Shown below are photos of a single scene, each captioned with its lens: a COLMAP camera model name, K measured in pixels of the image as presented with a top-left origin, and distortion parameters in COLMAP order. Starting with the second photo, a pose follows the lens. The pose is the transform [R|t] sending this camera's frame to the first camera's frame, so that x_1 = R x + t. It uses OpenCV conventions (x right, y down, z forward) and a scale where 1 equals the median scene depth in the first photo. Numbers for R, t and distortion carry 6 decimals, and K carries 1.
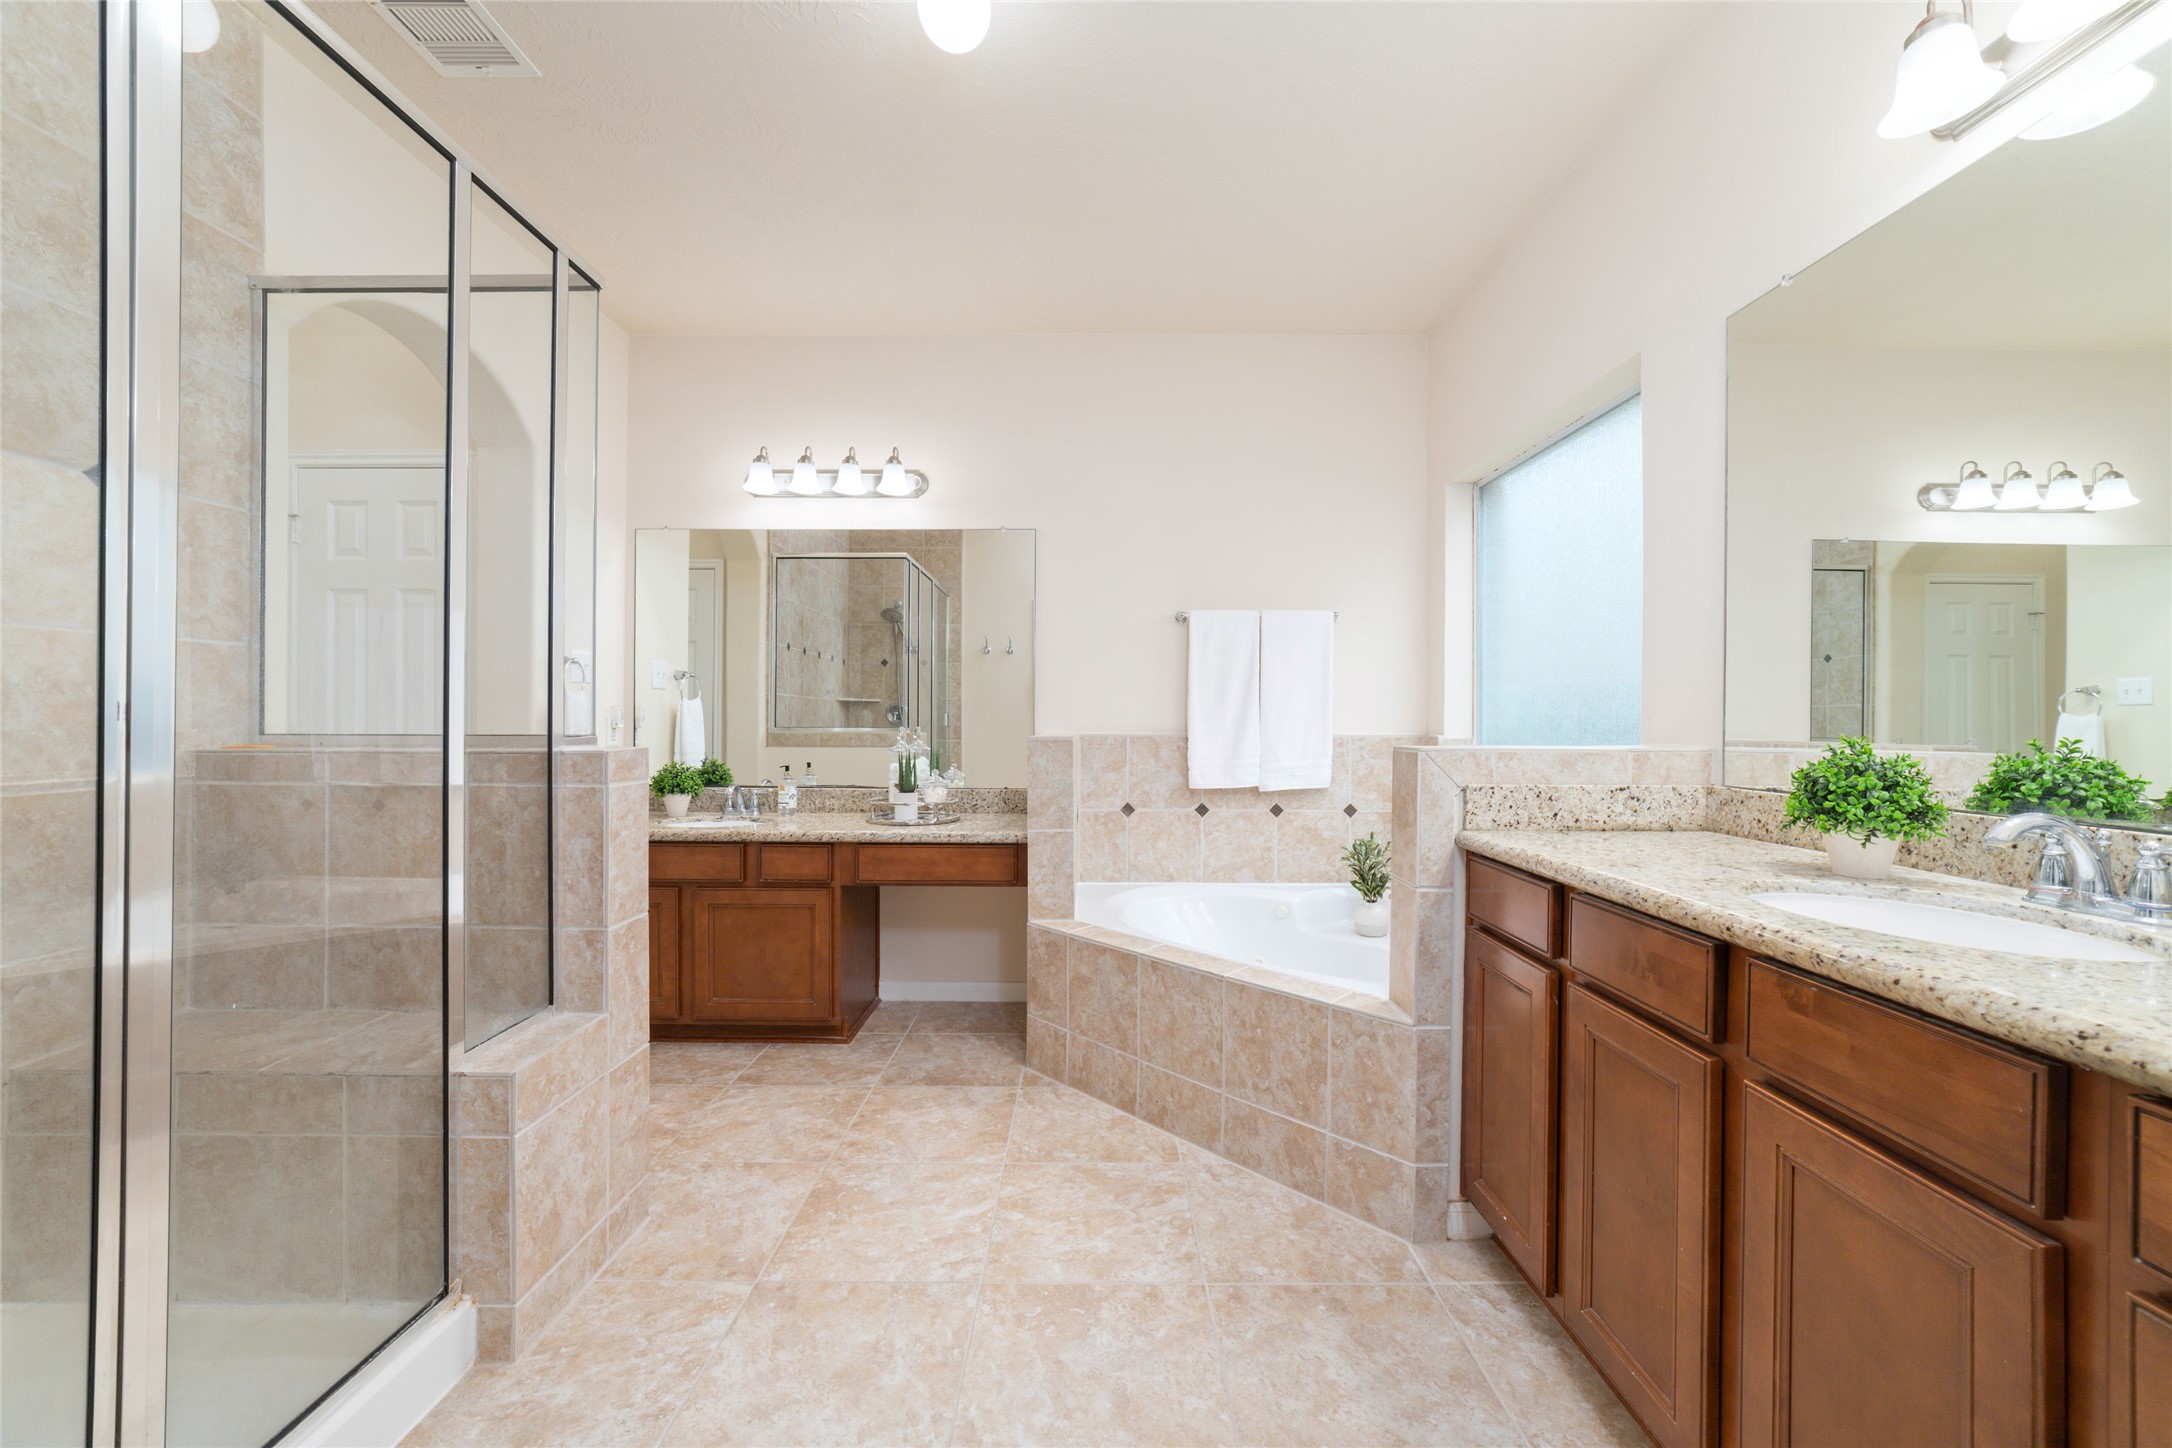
lens RADIAL K [[832.4, 0, 1094.5], [0, 832.4, 721.0], [0, 0, 1]] dist [-0.021630, 0.008852]
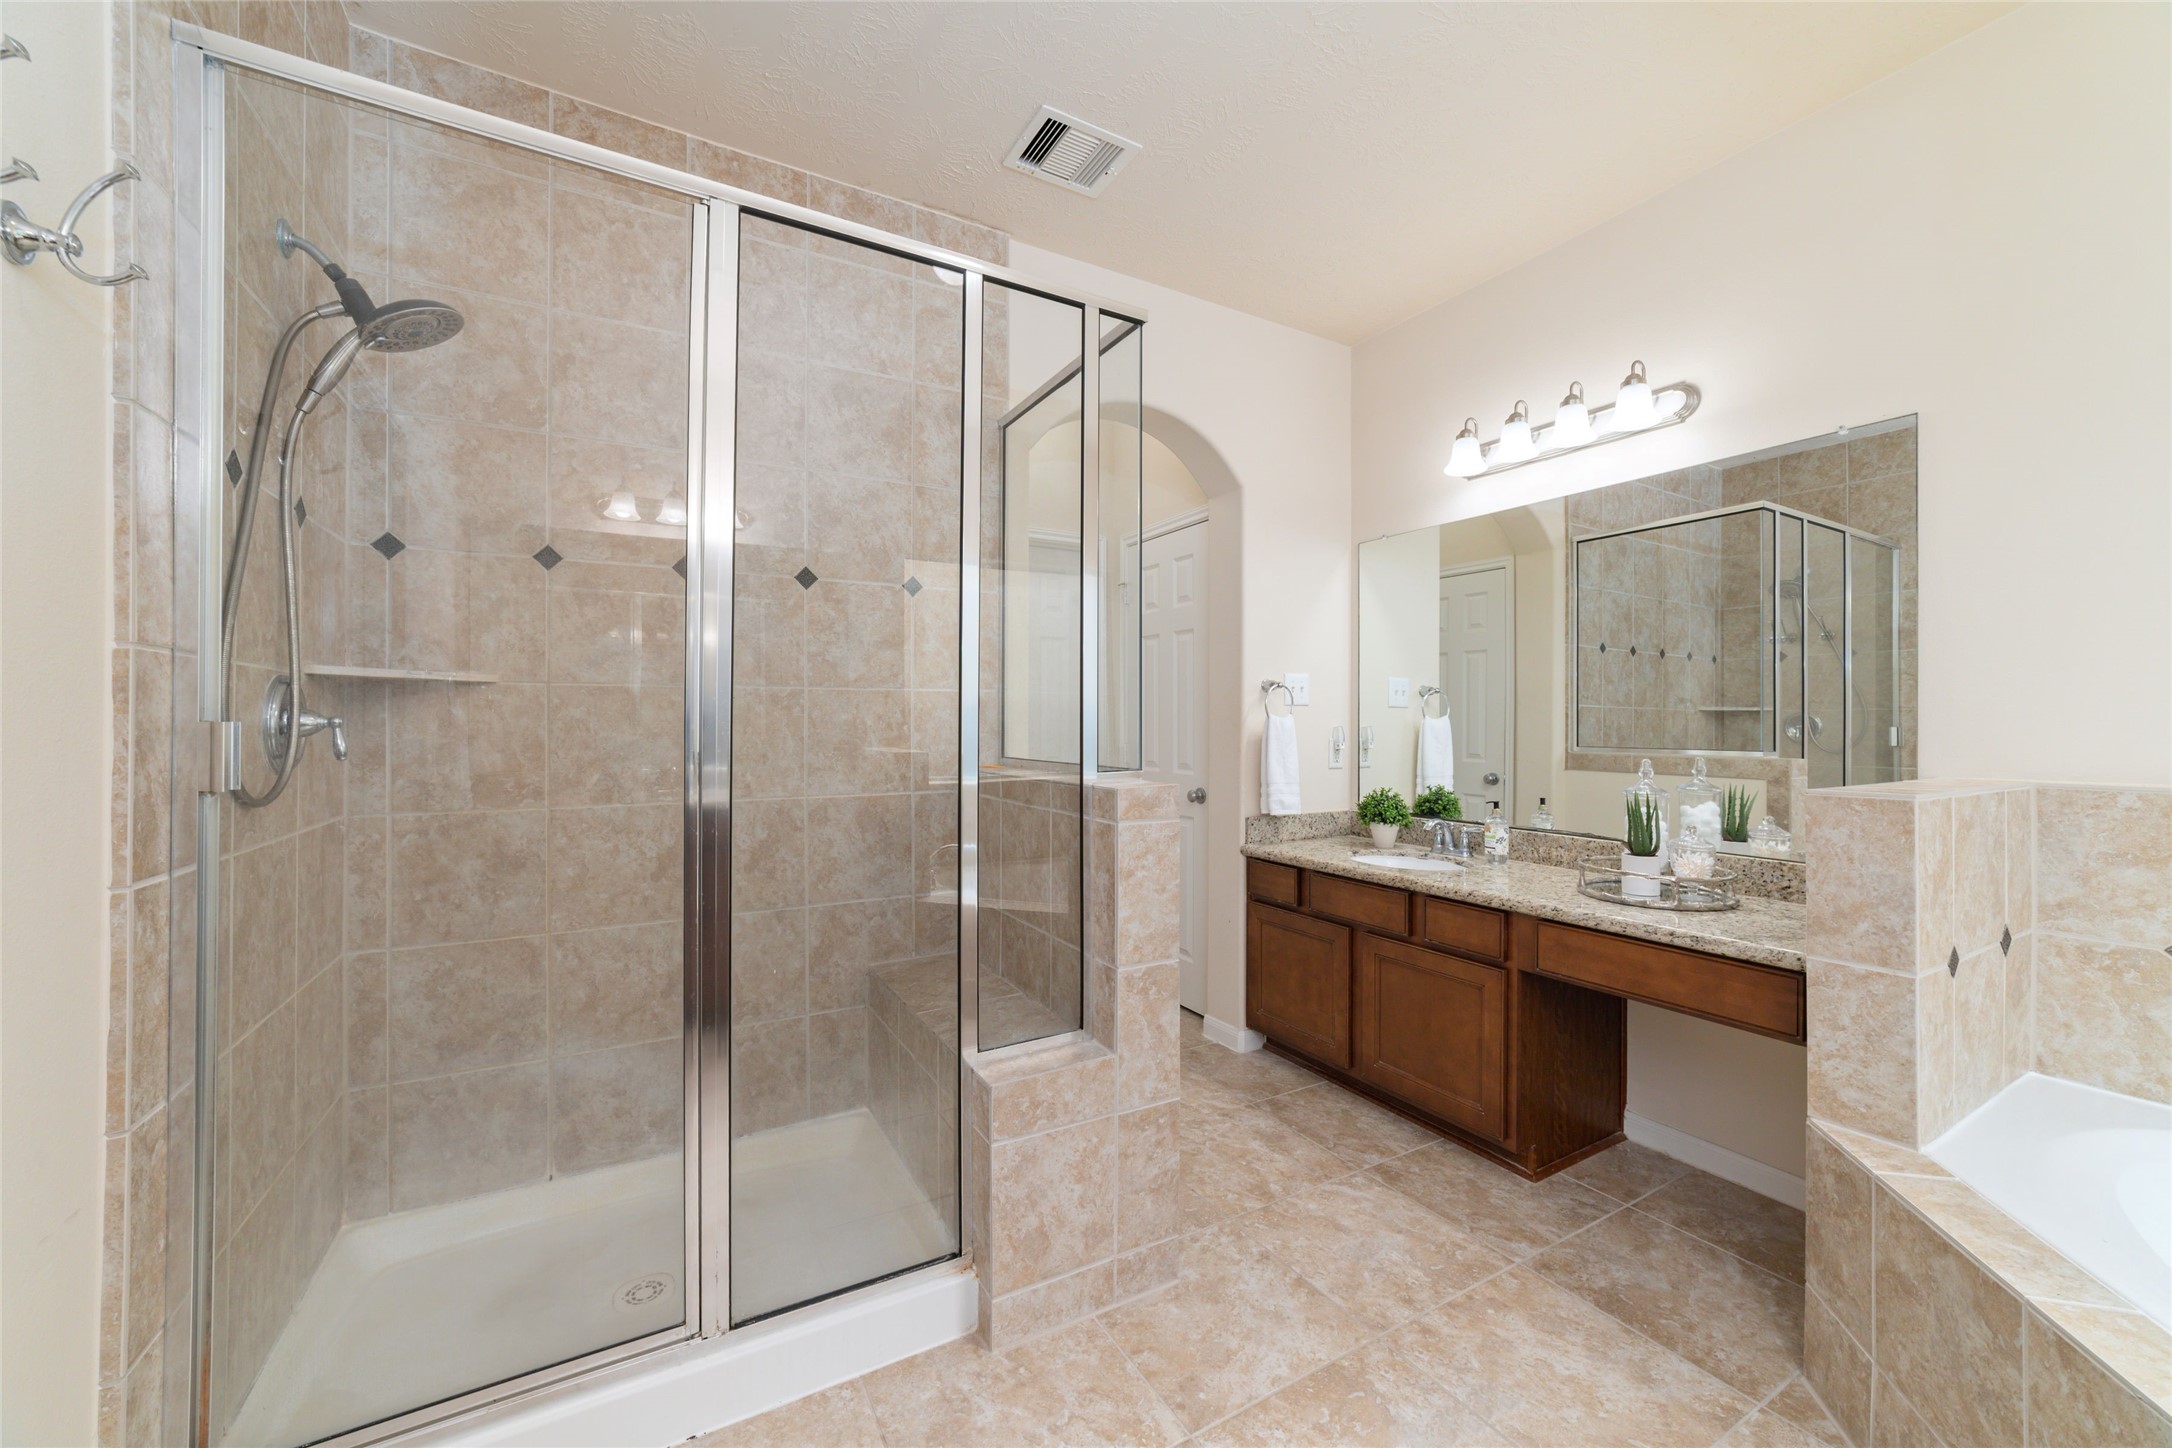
lens RADIAL K [[832.4, 0, 1090.3], [0, 832.4, 719.8], [0, 0, 1]] dist [-0.025281, 0.007558]
pose [[0.496425, -0.005364, -0.868063, 0.191233], [-0.000516, 0.999979, -0.006474, -0.029189], [0.868079, 0.003662, 0.496412, 0.359669]]
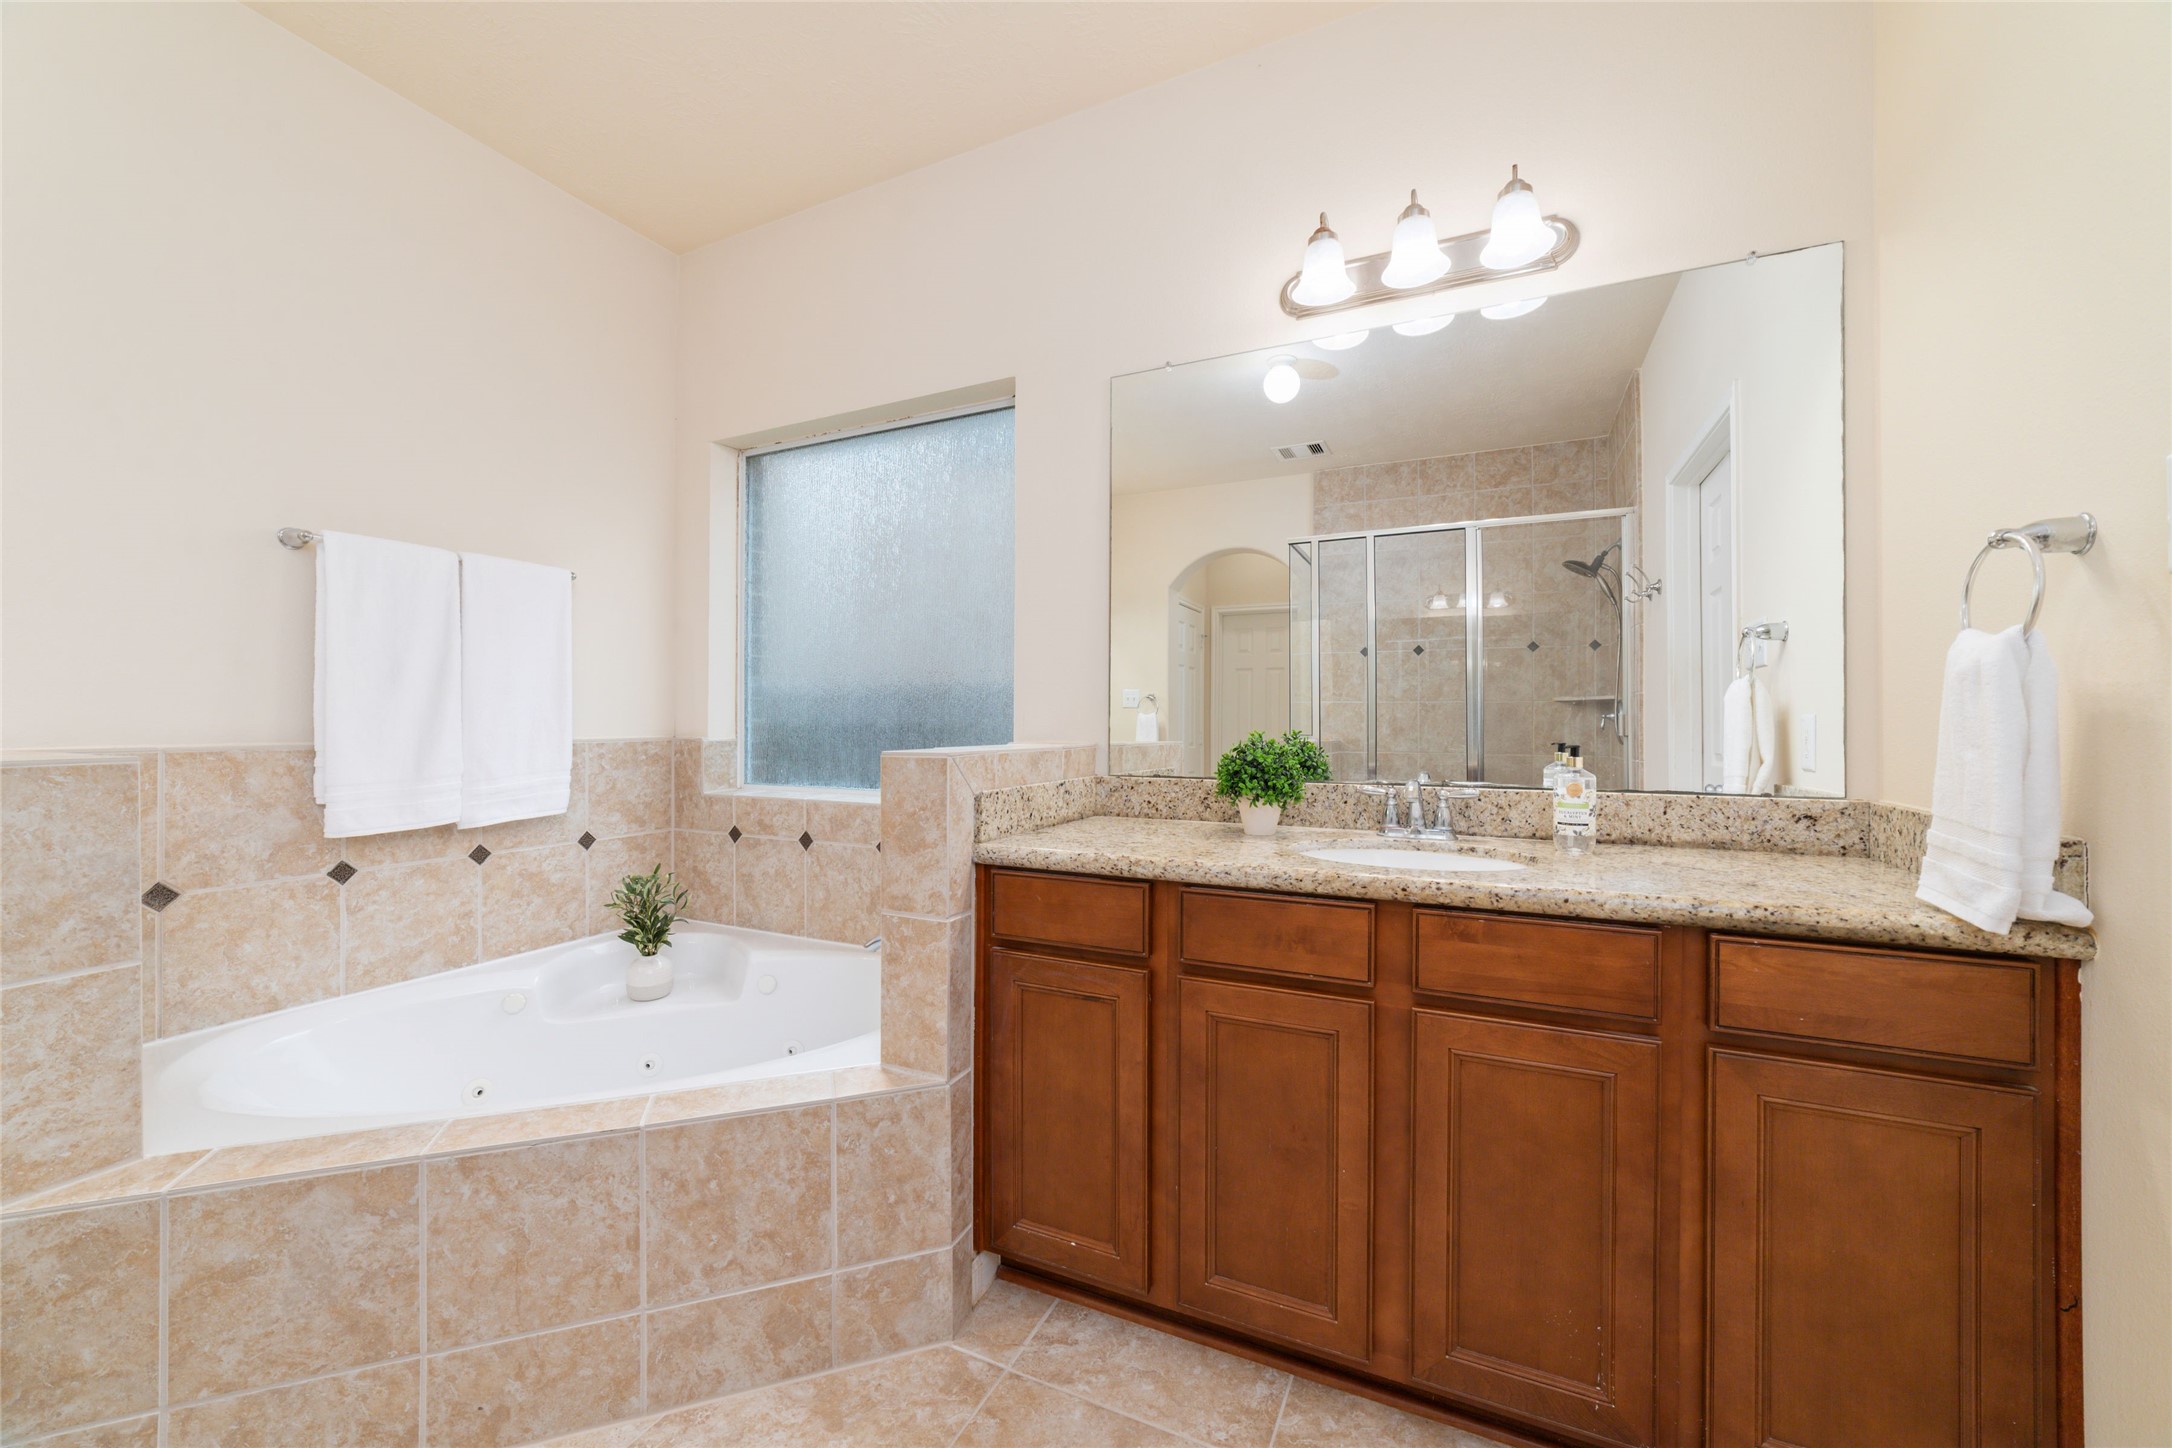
lens RADIAL K [[832.4, 0, 1094.5], [0, 832.4, 721.0], [0, 0, 1]] dist [-0.021630, 0.008852]
pose [[0.432535, -0.003279, 0.901611, -0.243334], [0.001808, 0.999995, 0.002770, -0.001404], [-0.901615, 0.000432, 0.432538, 0.395677]]
